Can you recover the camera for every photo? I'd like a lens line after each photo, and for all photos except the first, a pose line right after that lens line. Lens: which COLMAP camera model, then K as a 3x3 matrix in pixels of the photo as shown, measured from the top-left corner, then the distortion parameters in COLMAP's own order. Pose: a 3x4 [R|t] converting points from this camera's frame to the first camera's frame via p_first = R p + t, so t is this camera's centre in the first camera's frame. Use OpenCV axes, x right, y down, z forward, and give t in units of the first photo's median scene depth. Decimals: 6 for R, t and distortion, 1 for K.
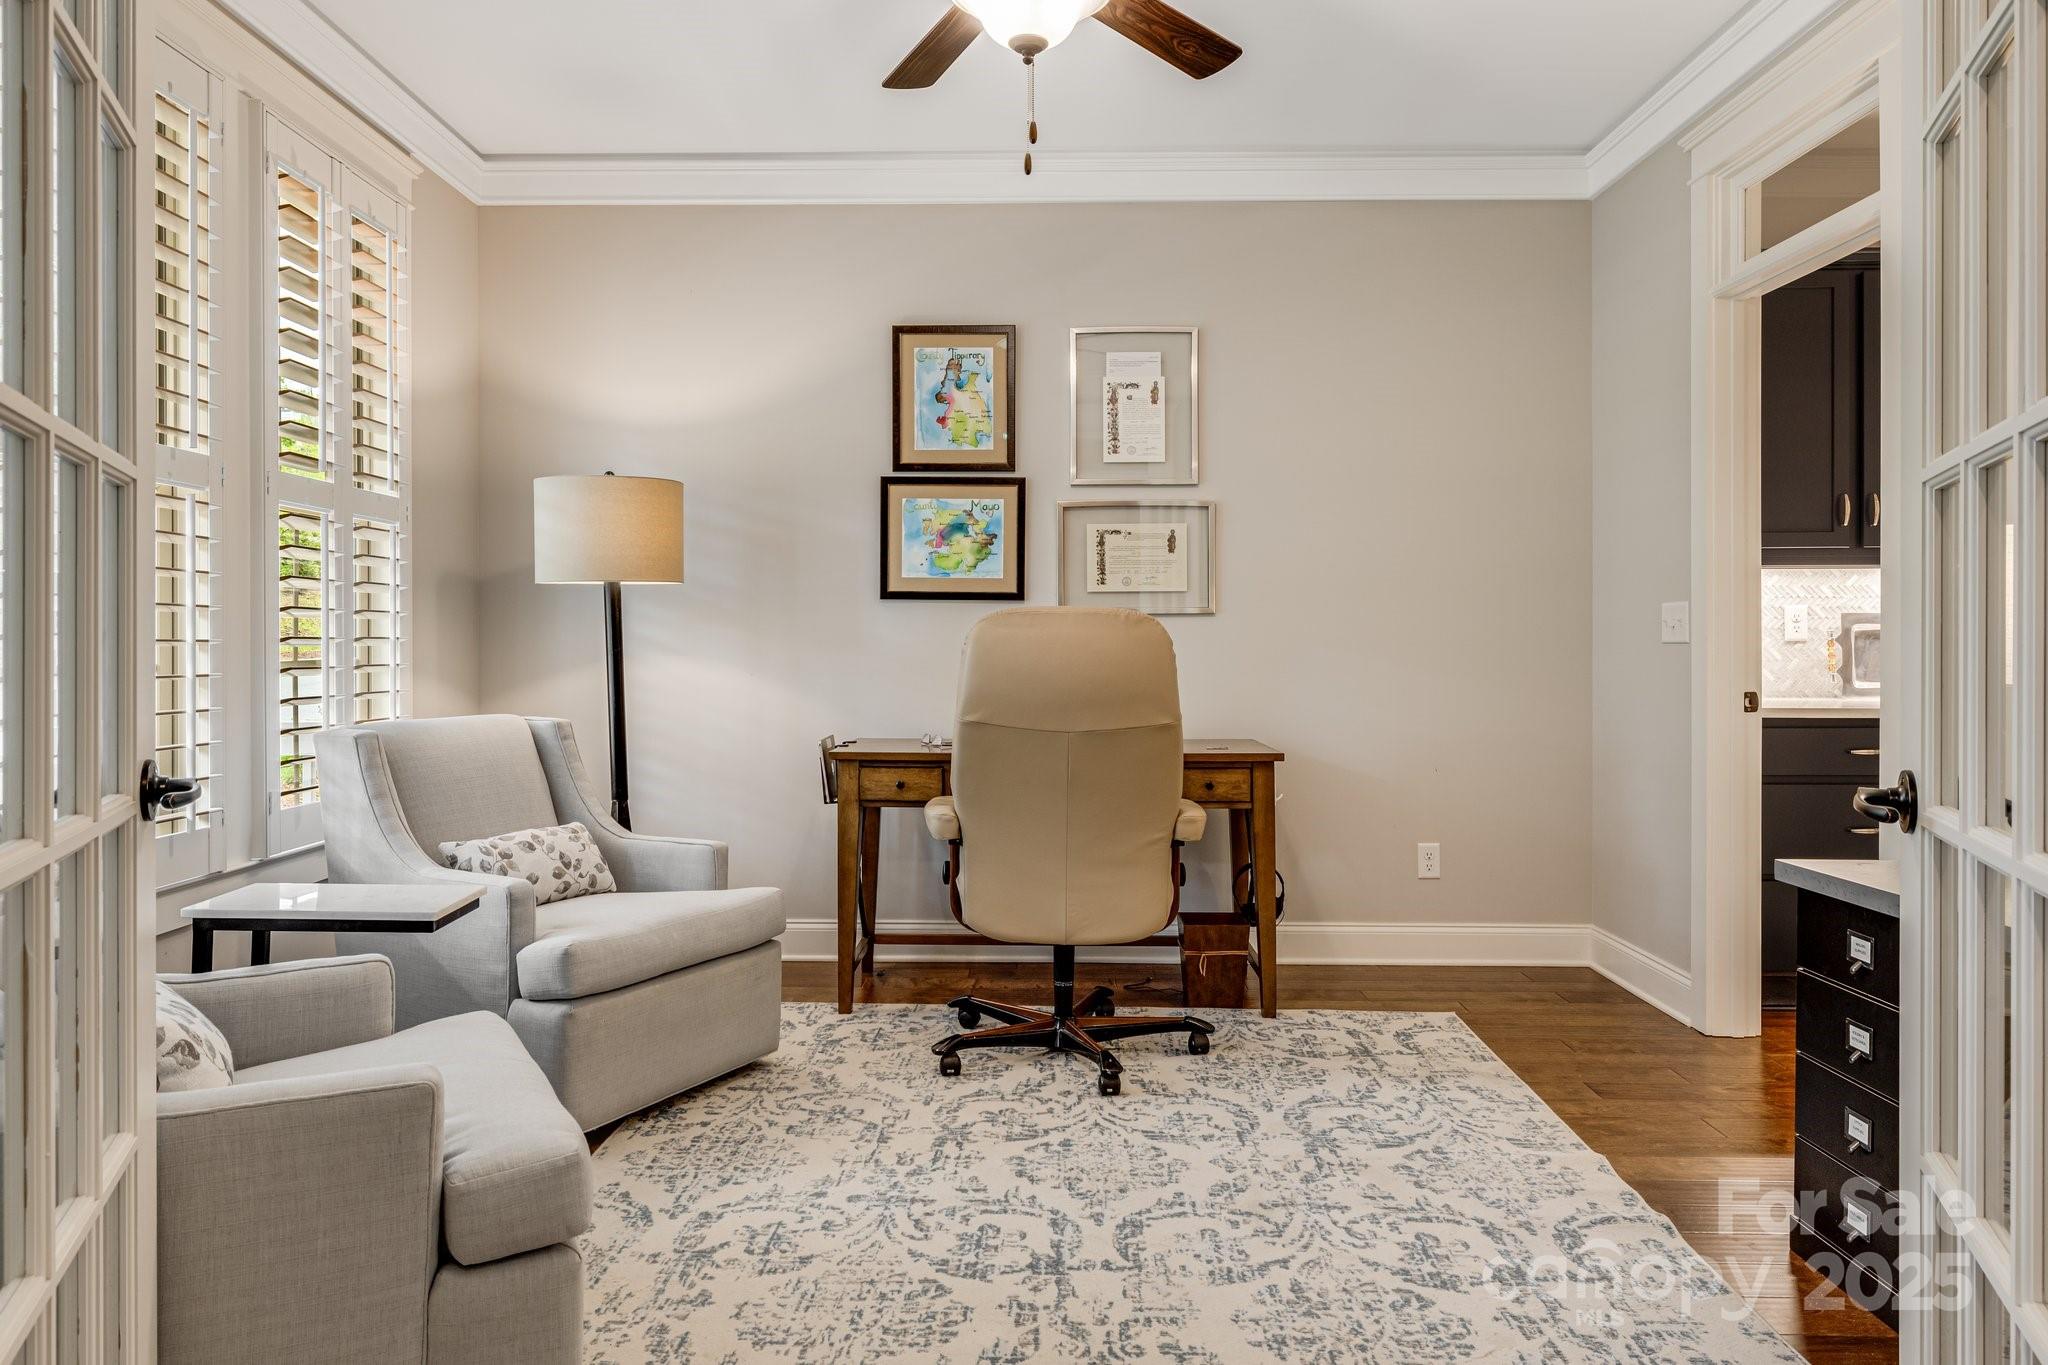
lens RADIAL K [[1339.0, 0, 1021.7], [0, 1339.0, 673.6], [0, 0, 1]] dist [0.002315, 0.000257]
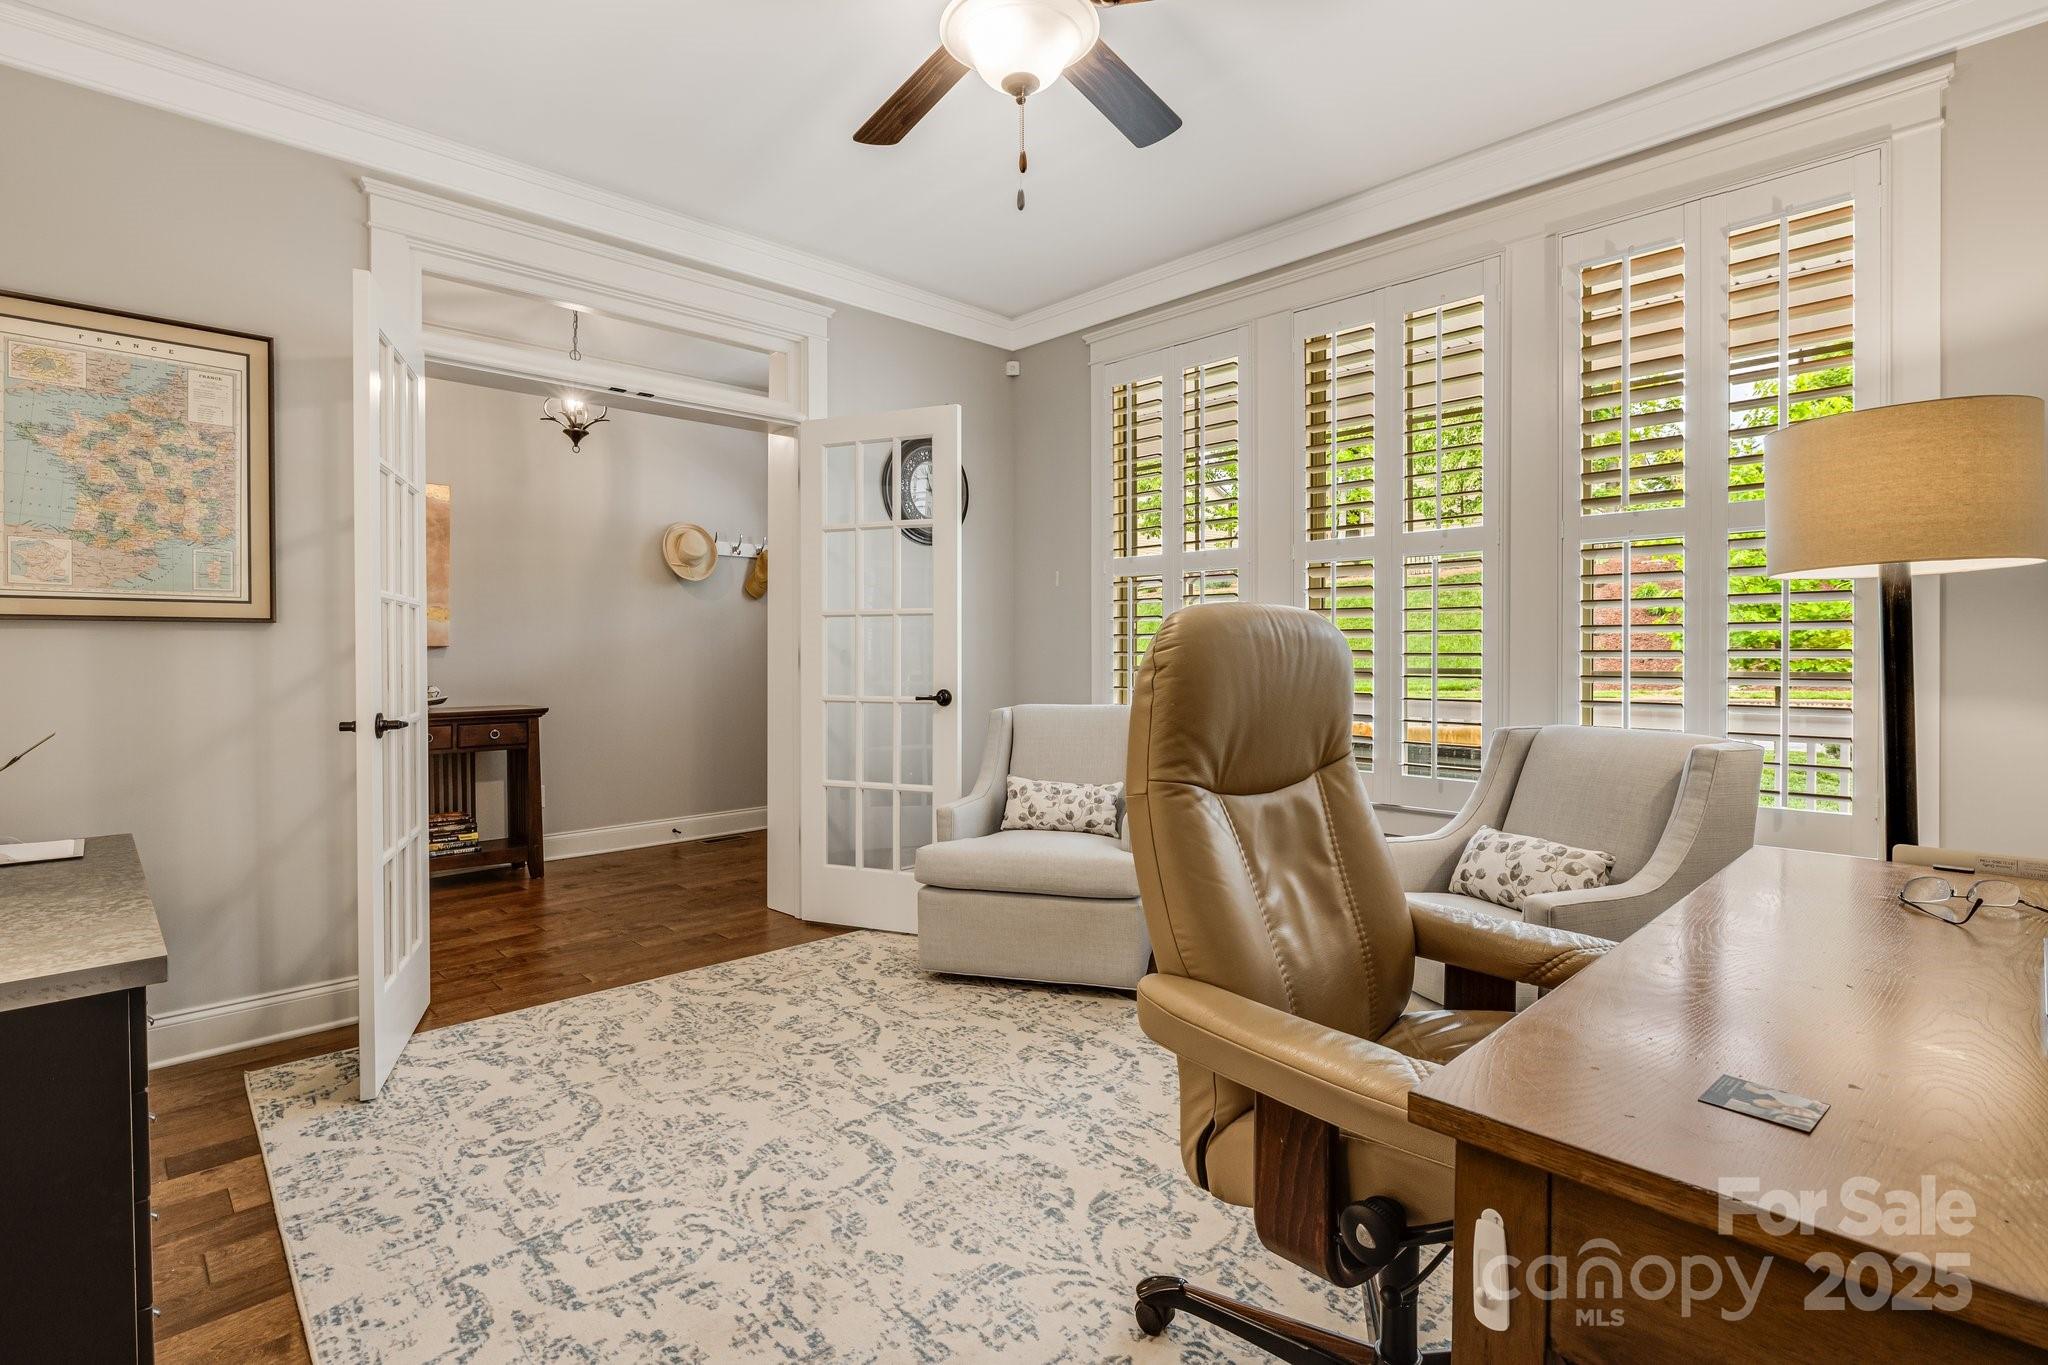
lens RADIAL K [[959.8, 0, 1018.7], [0, 959.8, 667.5], [0, 0, 1]] dist [-0.000692, -0.000048]
pose [[-0.703483, 0.012122, -0.710608, 0.604013], [-0.012424, 0.999492, 0.029349, -0.044590], [0.710603, 0.029475, -0.702975, 1.701131]]
